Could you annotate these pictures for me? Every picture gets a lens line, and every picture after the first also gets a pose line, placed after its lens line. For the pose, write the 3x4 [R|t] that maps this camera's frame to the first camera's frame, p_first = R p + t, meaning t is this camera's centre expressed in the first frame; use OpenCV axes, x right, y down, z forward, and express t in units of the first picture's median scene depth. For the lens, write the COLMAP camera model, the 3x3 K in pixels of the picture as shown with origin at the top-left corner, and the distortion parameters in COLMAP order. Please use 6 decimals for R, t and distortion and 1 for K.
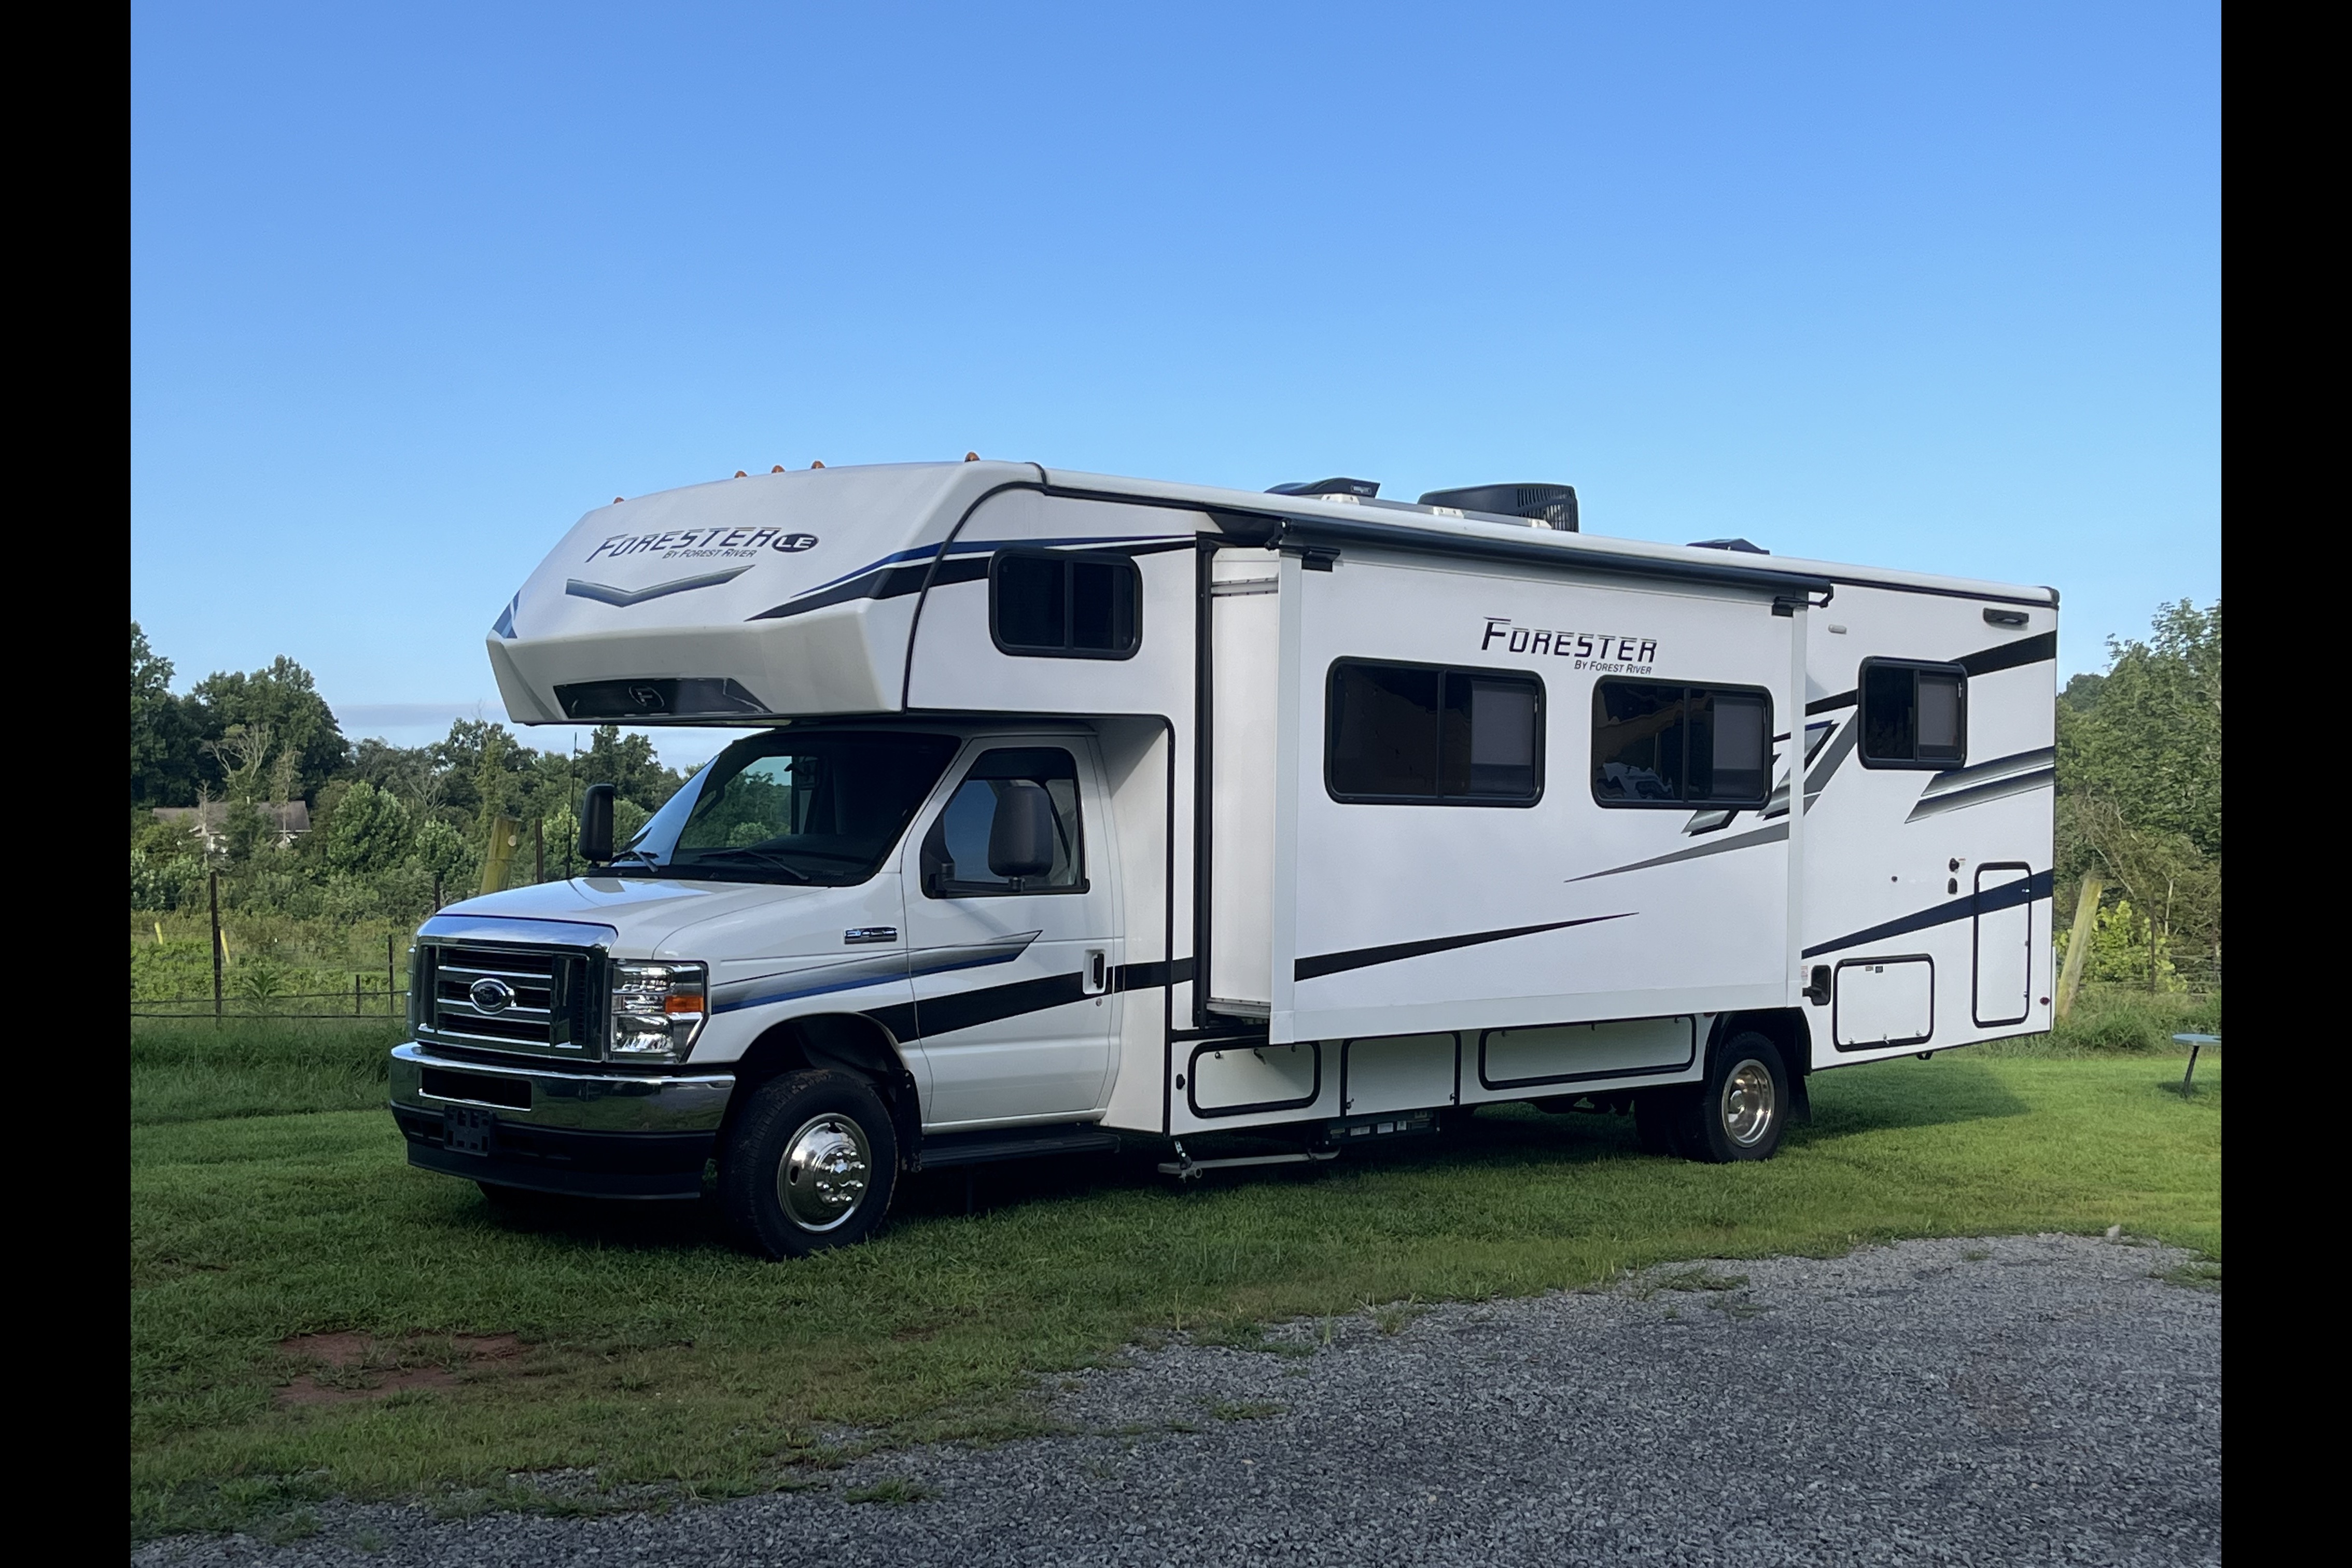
lens RADIAL K [[2917.4, 0, 1175.8], [0, 2917.4, 789.4], [0, 0, 1]] dist [0.035809, 0.000000]
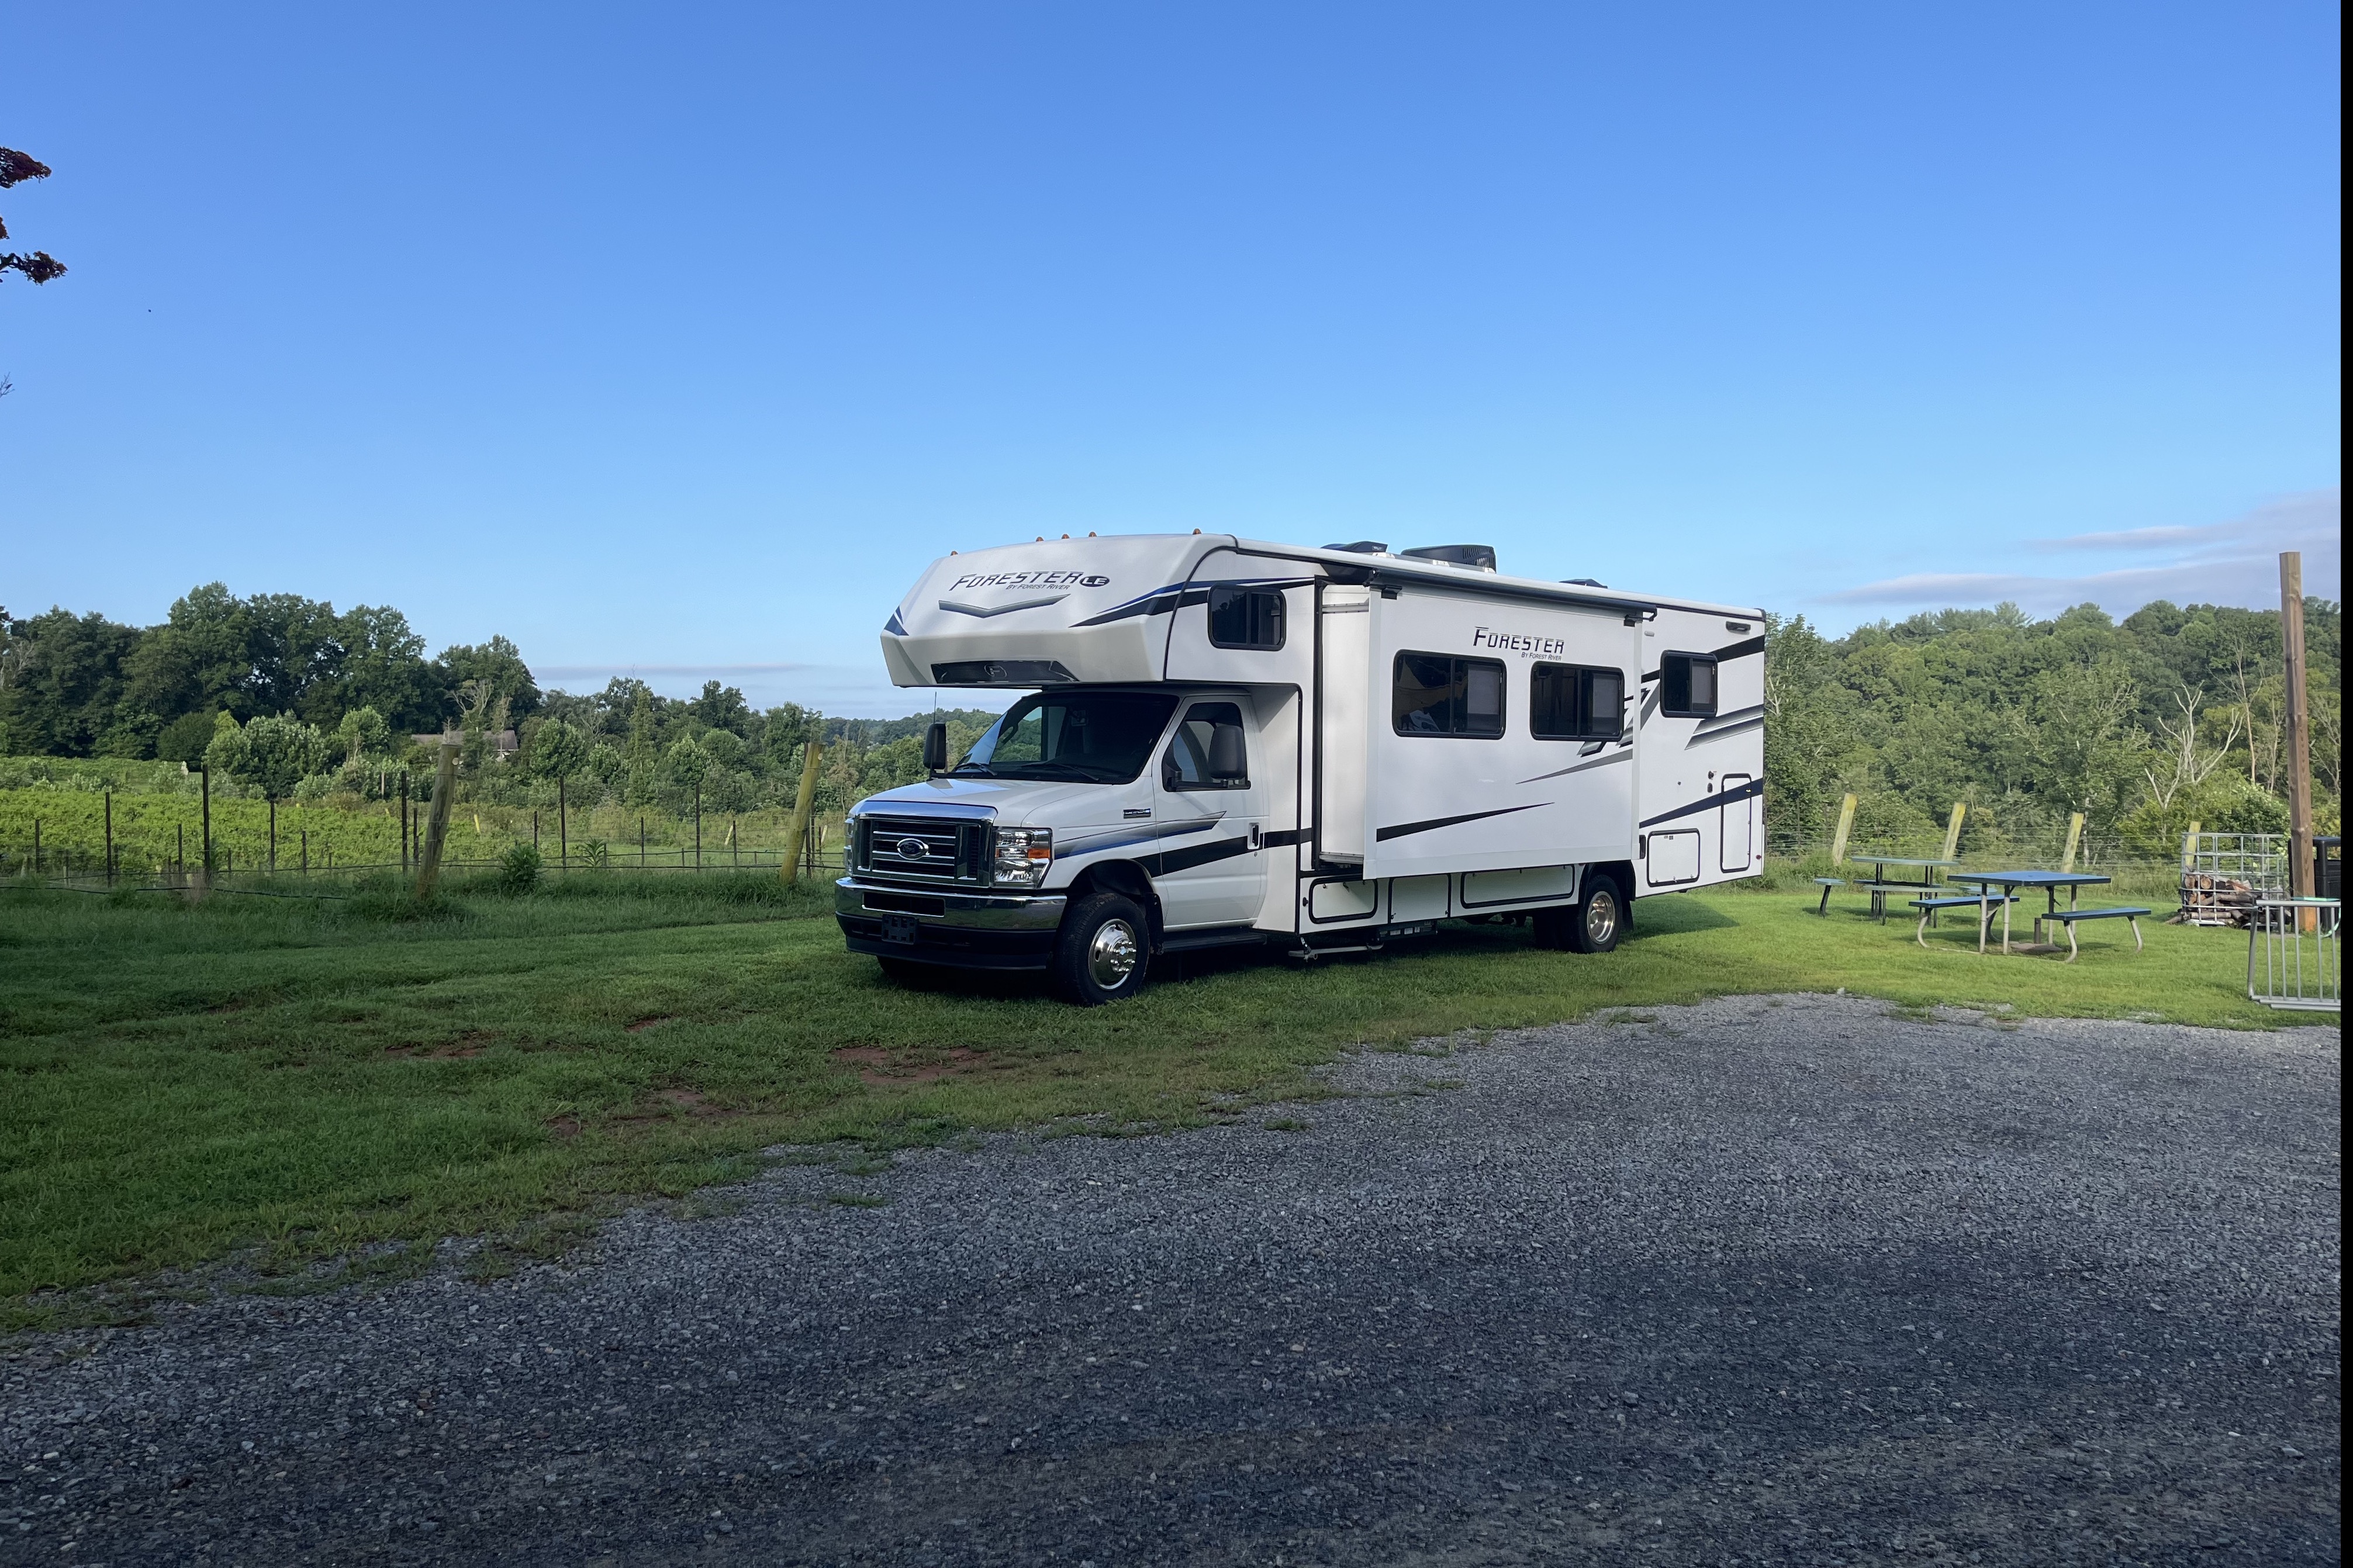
lens RADIAL K [[1890.6, 0, 1169.6], [0, 1890.6, 678.1], [0, 0, 1]] dist [0.017758, 0.001233]
pose [[0.998885, 0.006139, 0.046811, -0.120544], [-0.004965, 0.999671, -0.025161, -0.000798], [-0.046950, 0.024900, 0.998587, -0.082423]]
